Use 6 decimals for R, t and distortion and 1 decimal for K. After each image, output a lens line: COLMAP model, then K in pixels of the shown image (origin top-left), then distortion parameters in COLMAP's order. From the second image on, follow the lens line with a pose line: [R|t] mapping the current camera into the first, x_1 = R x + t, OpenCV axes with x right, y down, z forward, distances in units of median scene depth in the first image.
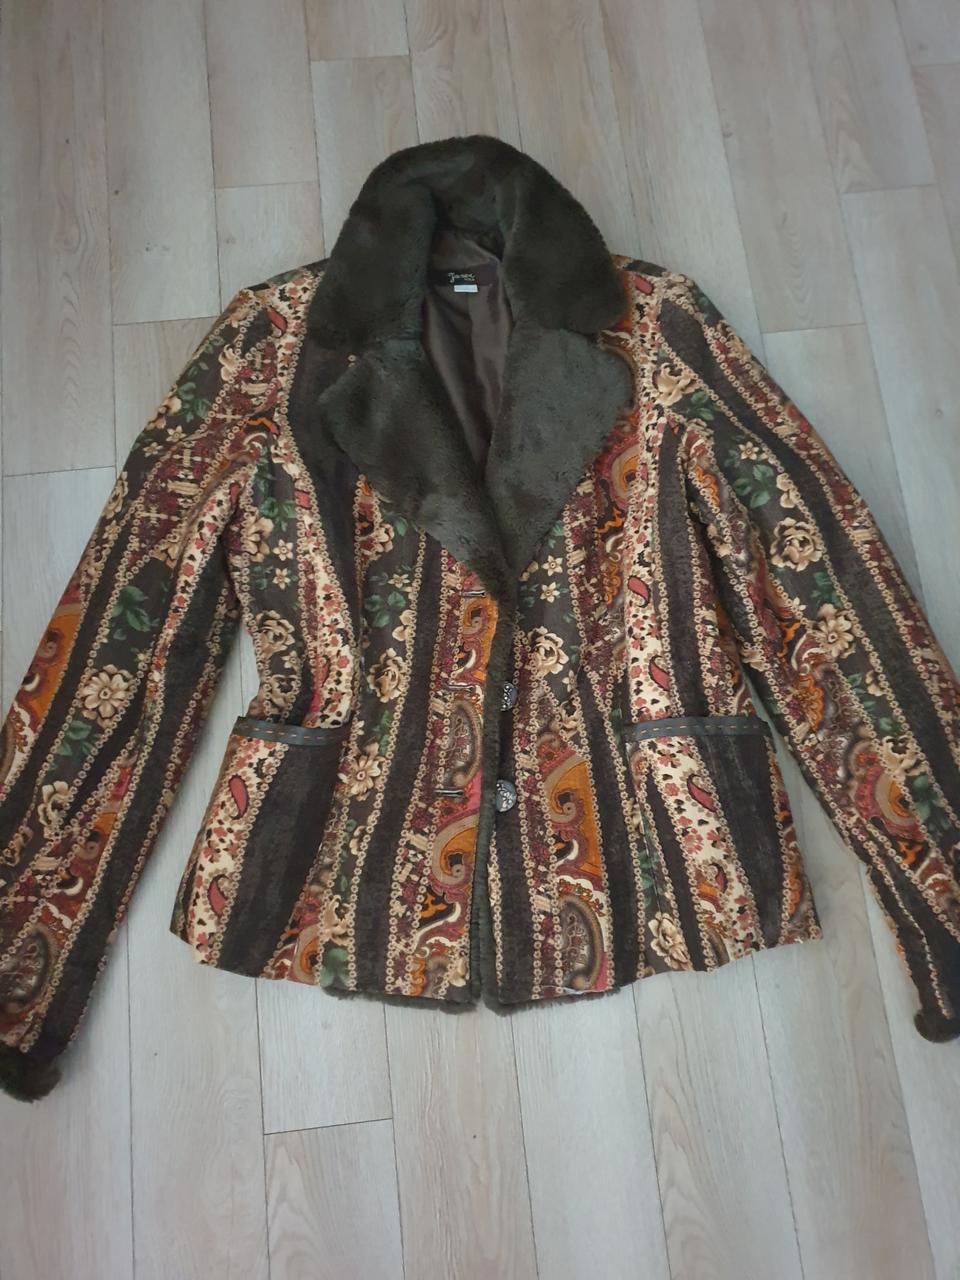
lens RADIAL K [[967.1, 0, 480.0], [0, 967.1, 640.0], [0, 0, 1]] dist [-0.003051, -0.005651]
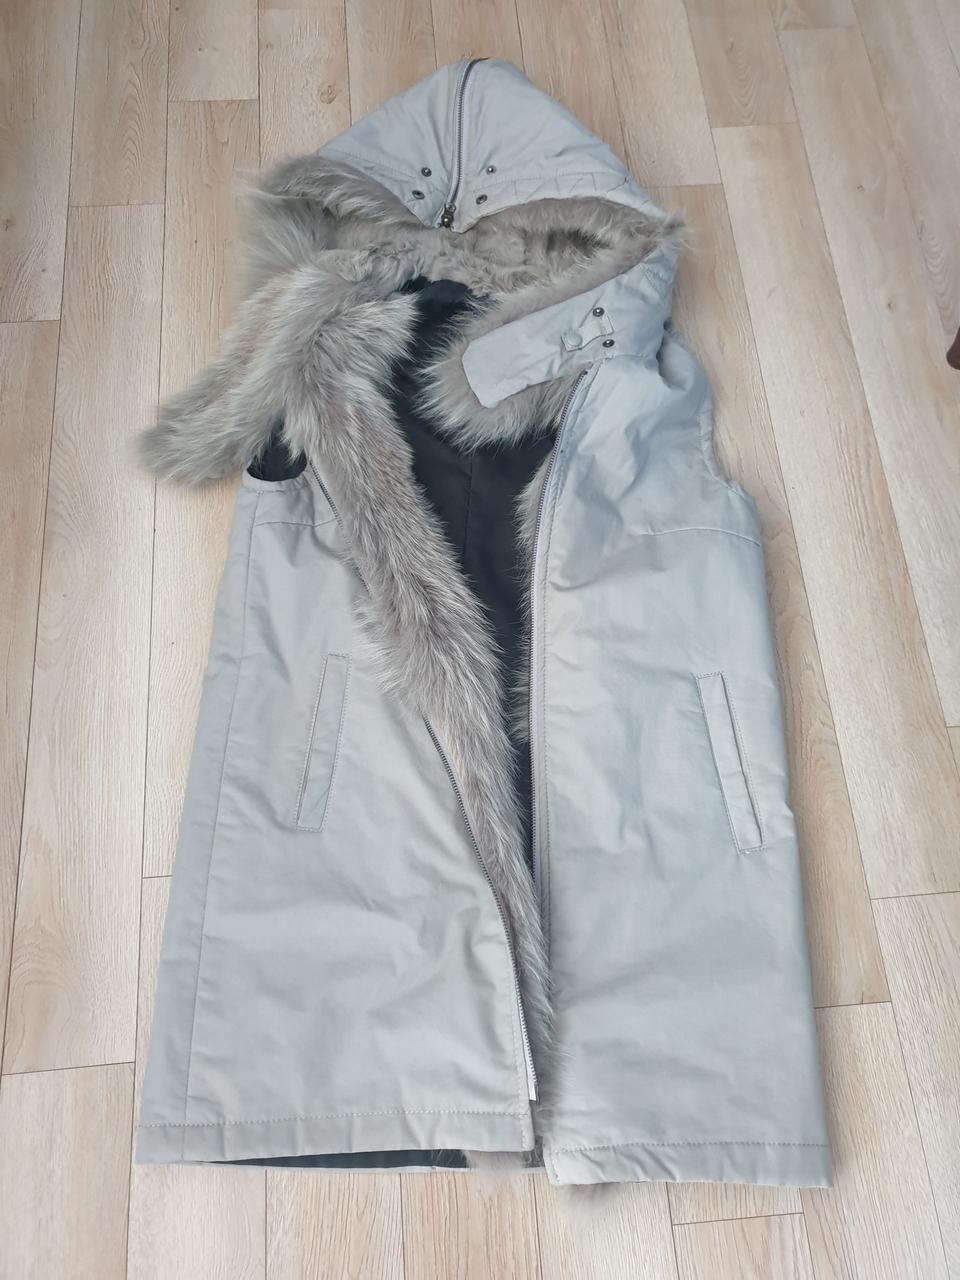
lens RADIAL K [[967.1, 0, 480.0], [0, 967.1, 640.0], [0, 0, 1]] dist [-0.003051, -0.005651]
pose [[0.999688, 0.024953, -0.001084, 0.022991], [-0.024922, 0.993667, -0.109562, 0.445636], [-0.001656, 0.109555, 0.993979, -0.111436]]
